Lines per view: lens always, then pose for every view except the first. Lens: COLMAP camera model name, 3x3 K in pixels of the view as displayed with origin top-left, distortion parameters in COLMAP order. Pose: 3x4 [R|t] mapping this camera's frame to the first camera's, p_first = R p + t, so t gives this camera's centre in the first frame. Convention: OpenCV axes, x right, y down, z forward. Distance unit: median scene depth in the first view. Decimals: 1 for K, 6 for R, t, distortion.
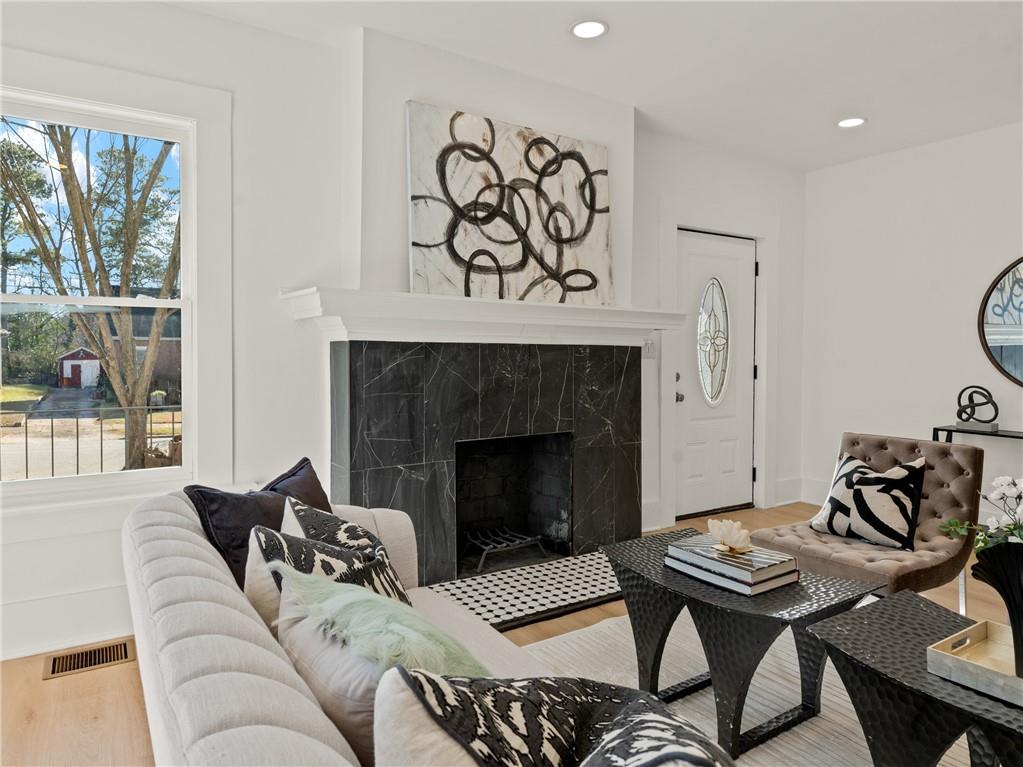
lens RADIAL K [[649.3, 0, 501.6], [0, 649.3, 362.1], [0, 0, 1]] dist [-0.000928, 0.002799]
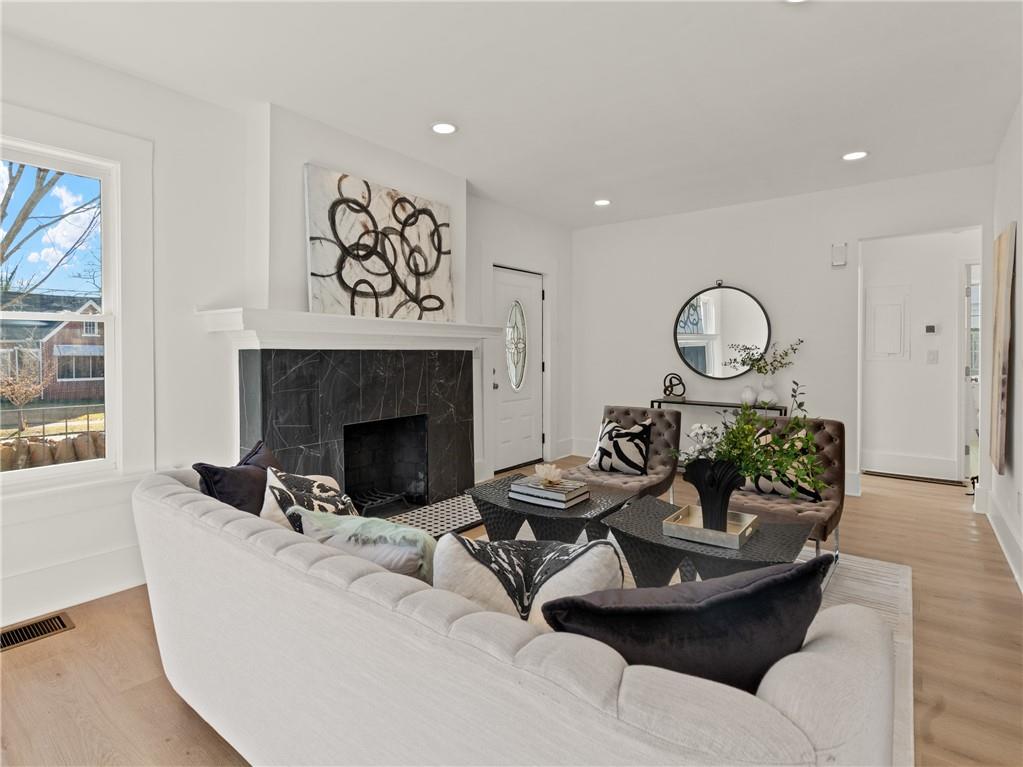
lens RADIAL K [[530.3, 0, 507.1], [0, 530.3, 353.1], [0, 0, 1]] dist [-0.004777, 0.000248]
pose [[0.942391, -0.008925, 0.334393, -0.119254], [0.012325, 0.999892, -0.008045, -0.010482], [-0.334285, 0.011703, 0.942399, -0.122558]]
